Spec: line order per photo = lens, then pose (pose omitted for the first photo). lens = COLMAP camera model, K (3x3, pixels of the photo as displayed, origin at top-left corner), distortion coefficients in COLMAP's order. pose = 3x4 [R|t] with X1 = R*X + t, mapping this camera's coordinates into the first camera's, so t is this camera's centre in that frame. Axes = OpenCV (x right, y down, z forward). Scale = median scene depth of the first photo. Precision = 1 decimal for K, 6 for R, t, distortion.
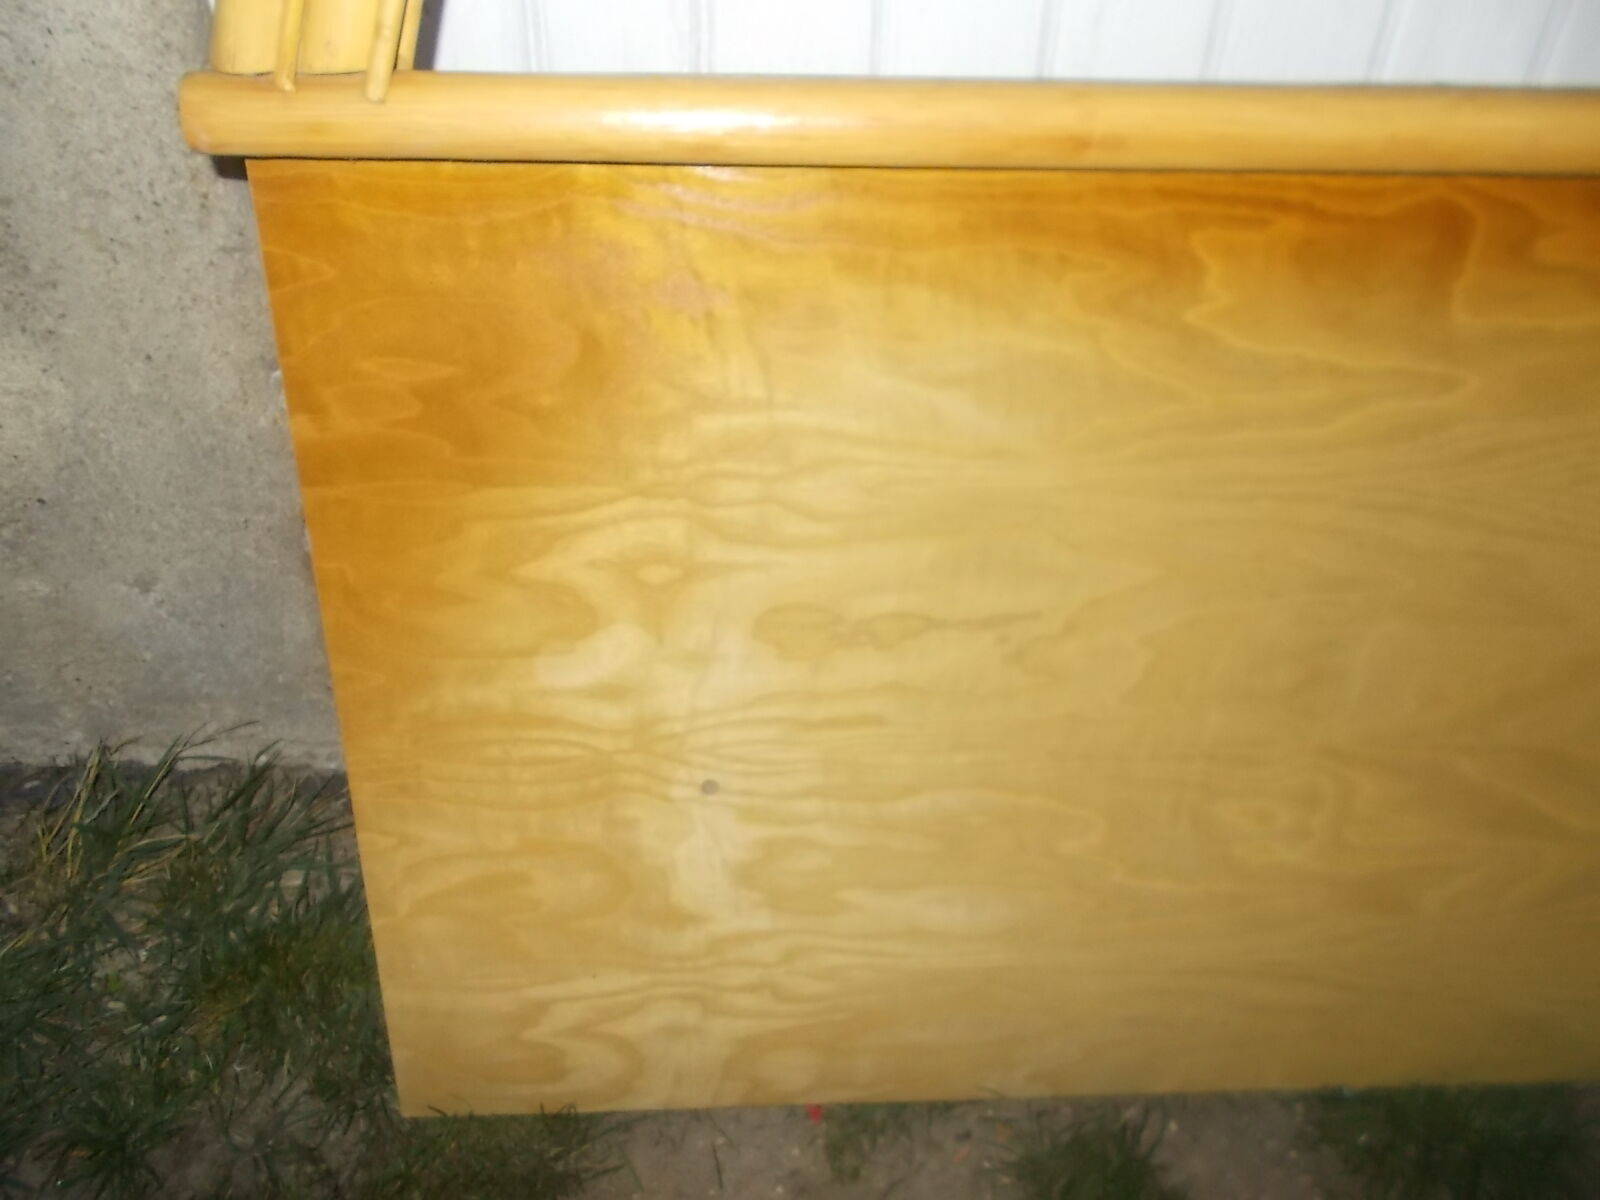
lens RADIAL K [[1204.4, 0, 794.3], [0, 1204.4, 589.1], [0, 0, 1]] dist [0.017448, -0.024760]
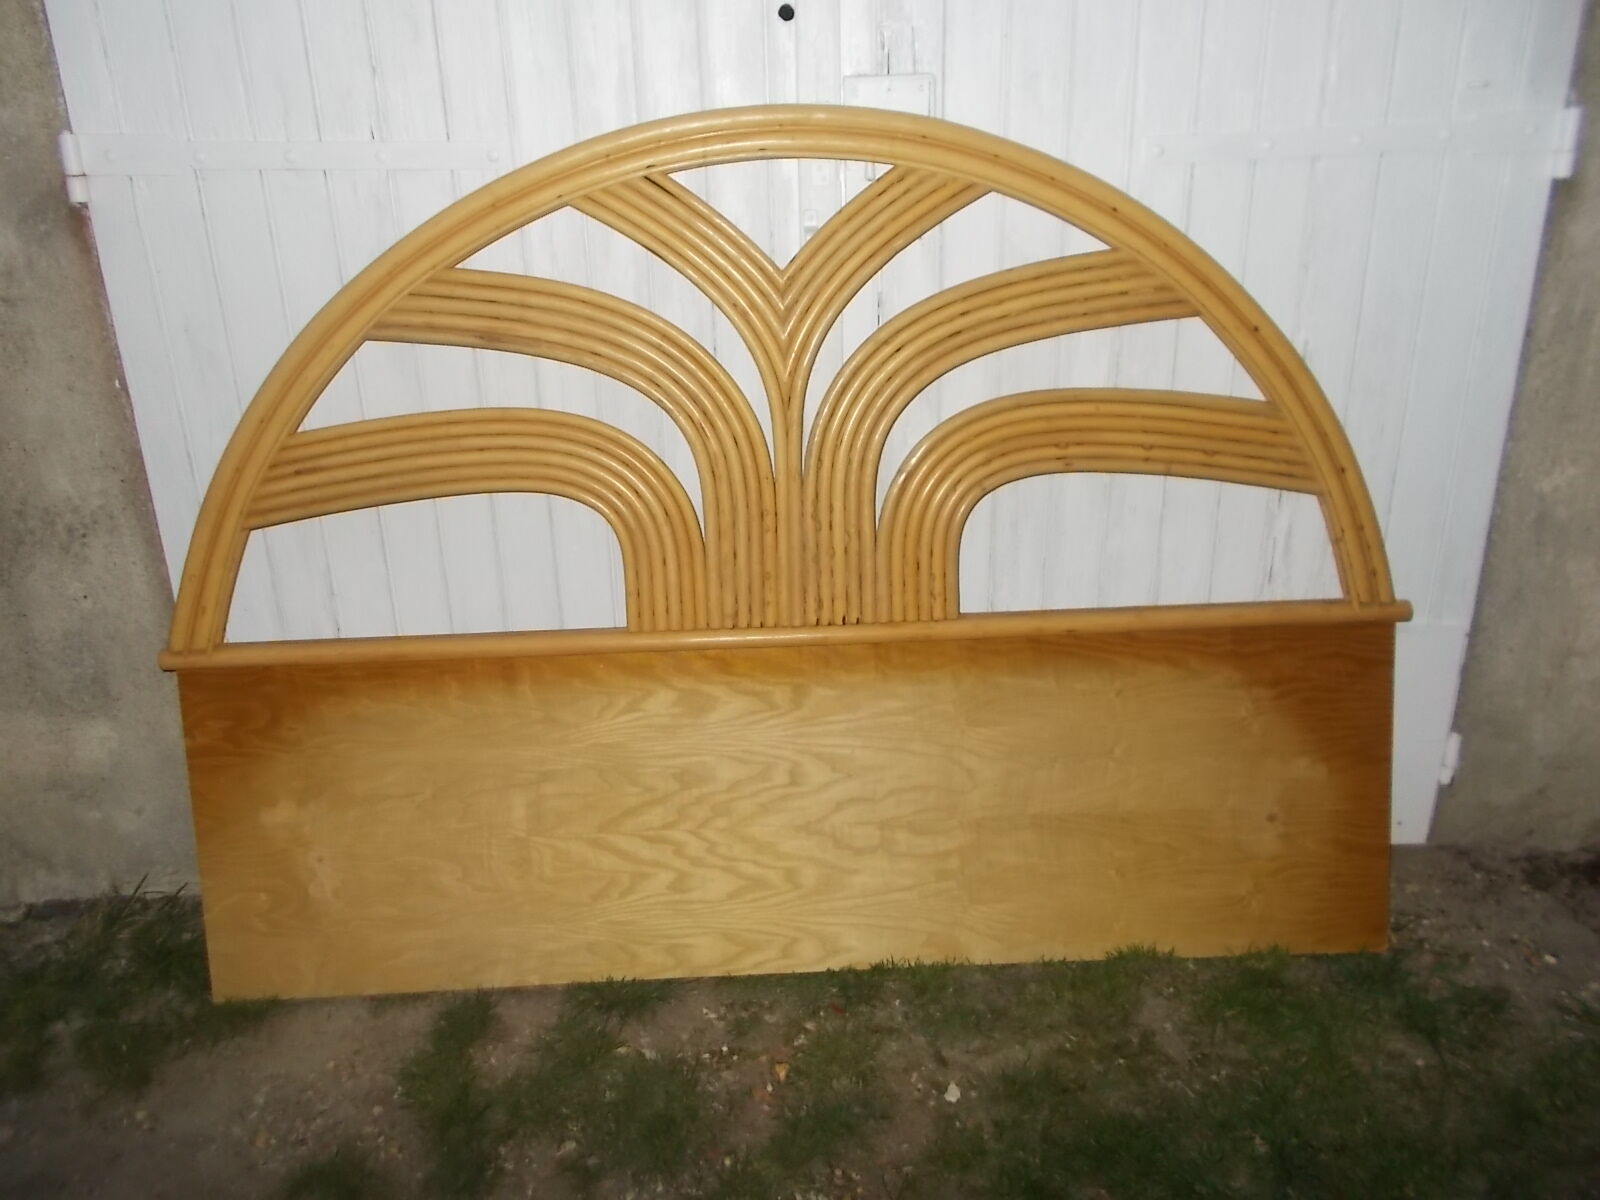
lens RADIAL K [[1204.4, 0, 801.0], [0, 1204.4, 589.2], [0, 0, 1]] dist [0.017448, -0.024760]
pose [[0.998907, -0.046268, -0.006681, 1.025046], [0.042790, 0.962492, -0.267915, 0.329066], [0.018826, 0.267336, 0.963419, -1.778515]]
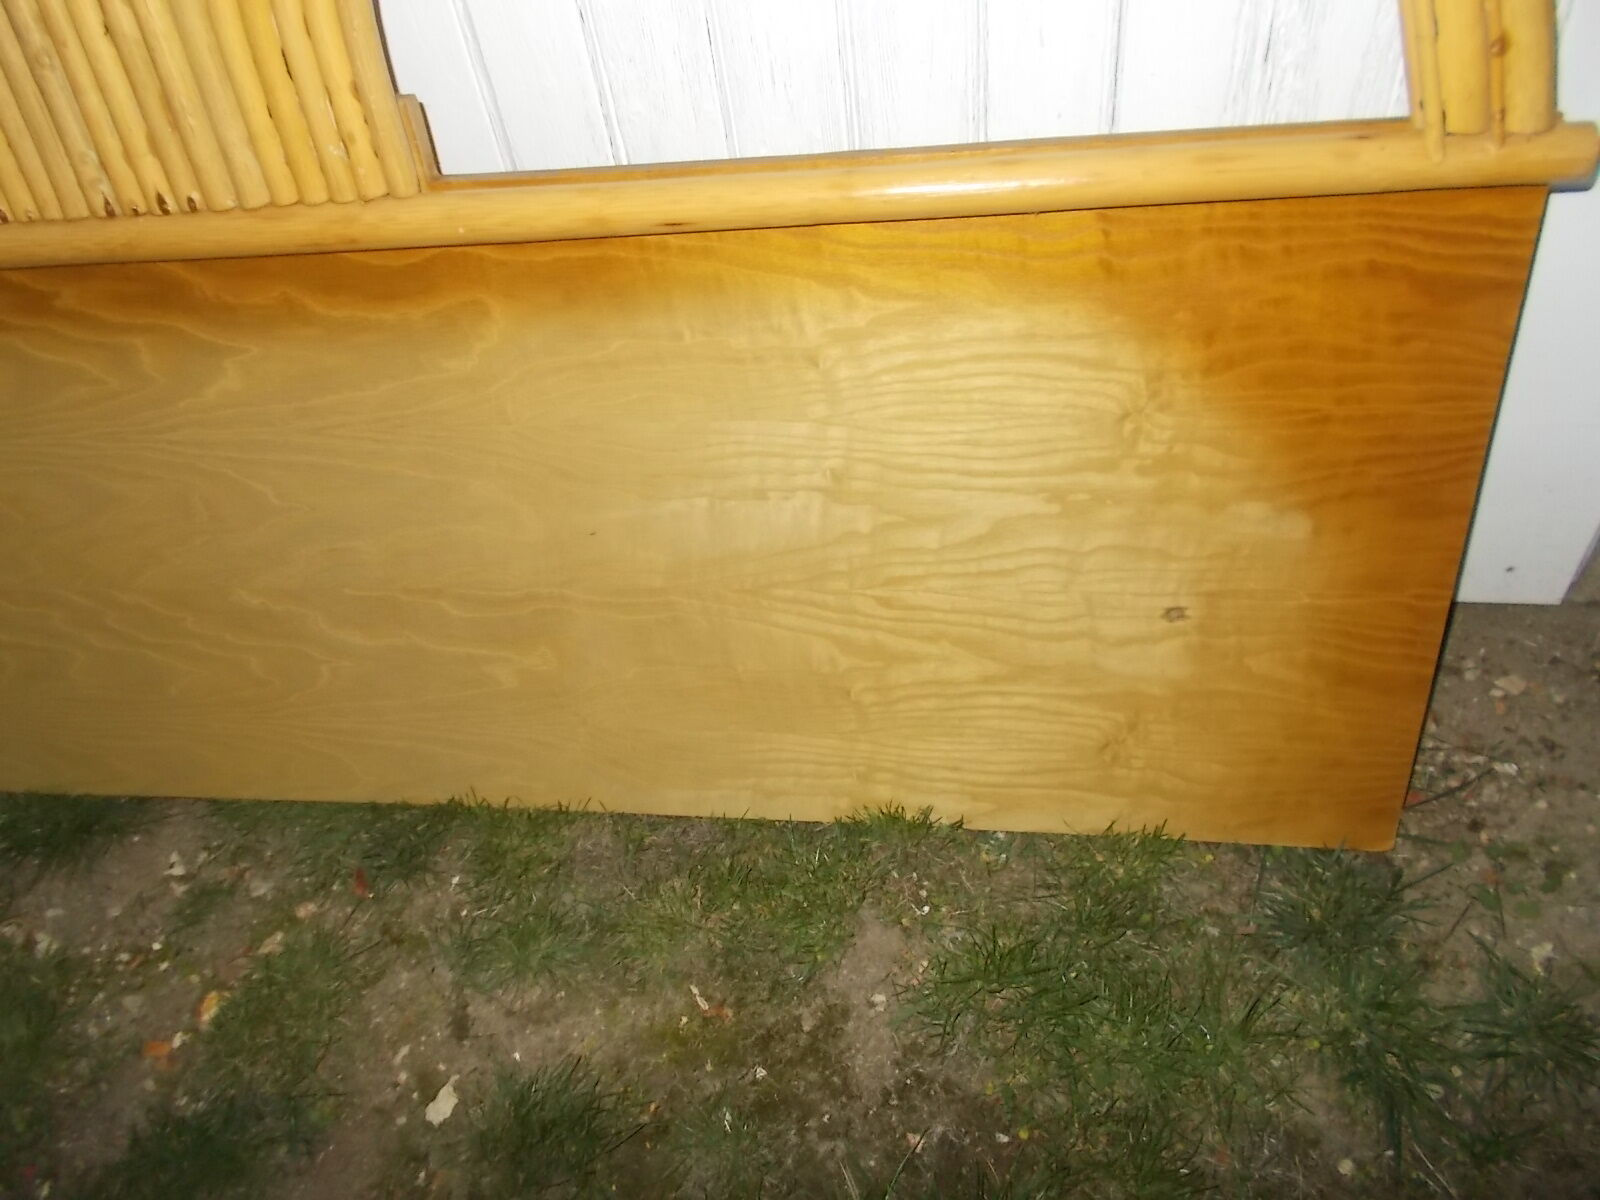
lens RADIAL K [[1204.4, 0, 800.5], [0, 1204.4, 589.2], [0, 0, 1]] dist [0.017448, -0.024760]
pose [[0.979340, 0.007329, -0.202089, 1.906370], [0.029533, 0.983445, 0.178782, -0.120871], [0.200053, -0.181057, 0.962911, -0.320126]]
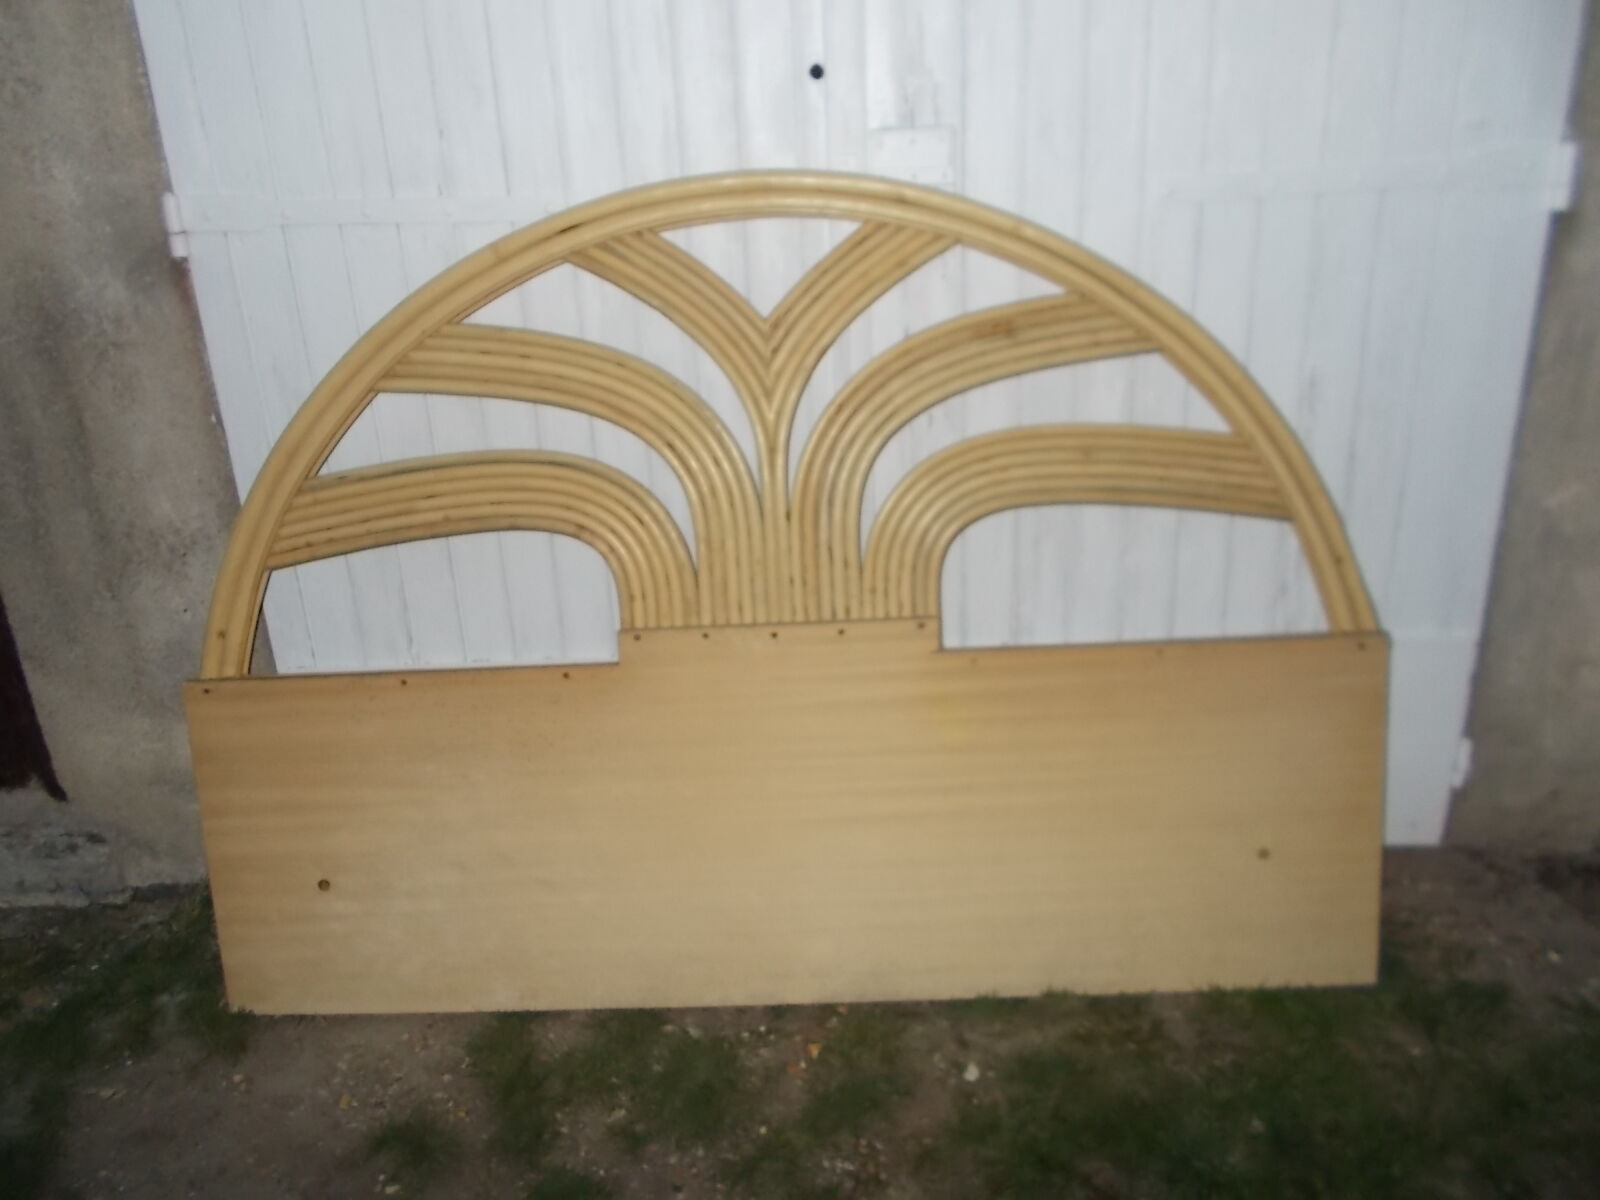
lens RADIAL K [[1204.4, 0, 809.2], [0, 1204.4, 587.4], [0, 0, 1]] dist [0.017448, -0.024760]
pose [[0.997295, -0.047325, -0.056240, 1.109515], [0.030832, 0.963922, -0.264392, 0.334255], [0.066723, 0.261943, 0.962774, -1.977402]]
